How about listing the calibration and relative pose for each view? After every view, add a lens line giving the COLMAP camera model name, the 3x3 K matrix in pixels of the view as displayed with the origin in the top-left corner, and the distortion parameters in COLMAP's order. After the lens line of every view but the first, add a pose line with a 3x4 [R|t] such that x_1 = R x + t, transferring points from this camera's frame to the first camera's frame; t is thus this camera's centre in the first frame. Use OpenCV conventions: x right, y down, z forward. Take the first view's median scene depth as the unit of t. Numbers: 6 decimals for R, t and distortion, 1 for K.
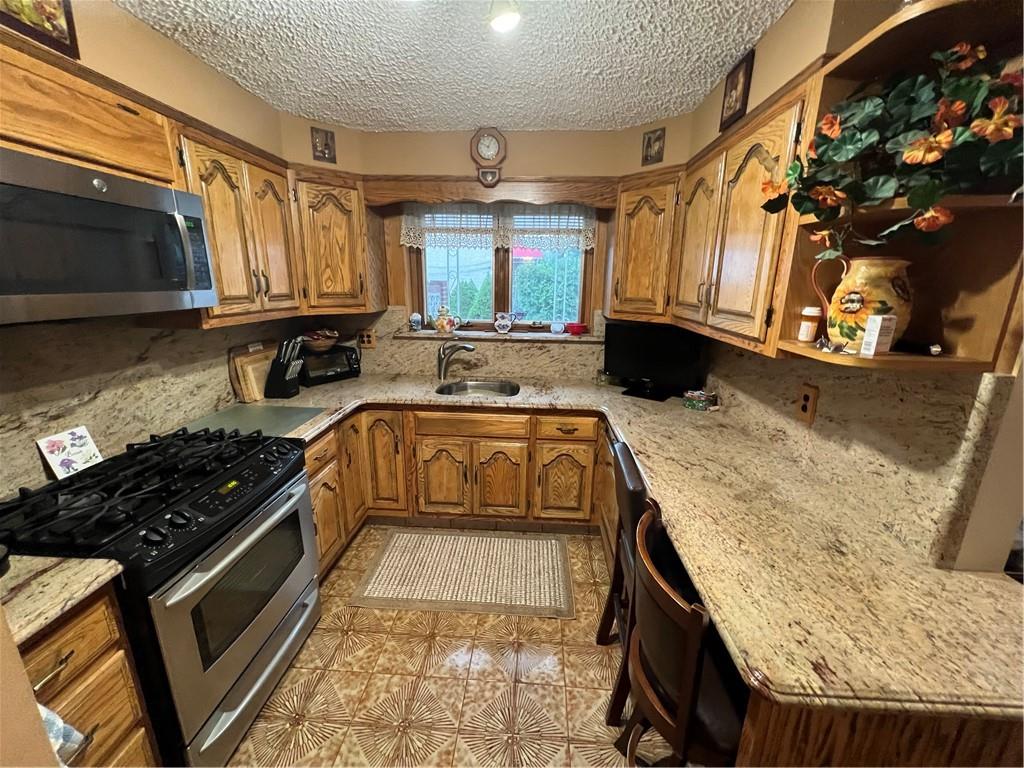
lens RADIAL K [[410.0, 0, 511.5], [0, 410.0, 382.6], [0, 0, 1]] dist [-0.000567, -0.000057]
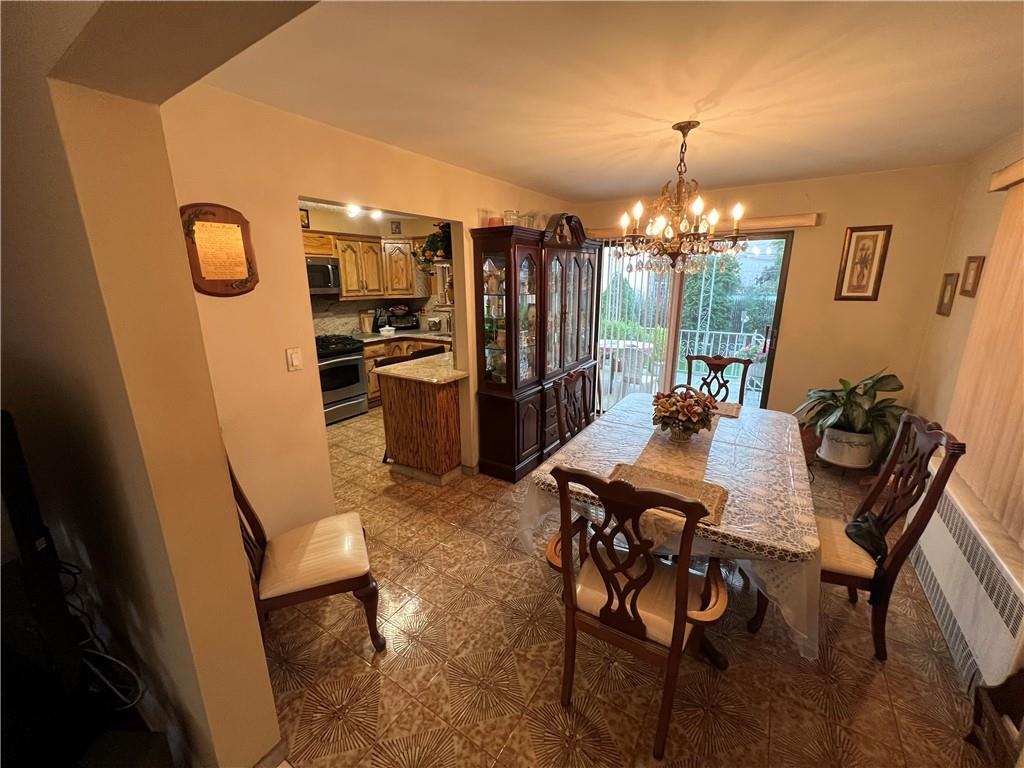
lens RADIAL K [[410.0, 0, 511.5], [0, 410.0, 382.6], [0, 0, 1]] dist [-0.000567, -0.000057]
pose [[0.868533, 0.099348, -0.485572, 1.496954], [-0.098602, 0.994756, 0.027159, 0.210508], [0.485724, 0.024290, 0.873775, -0.811512]]
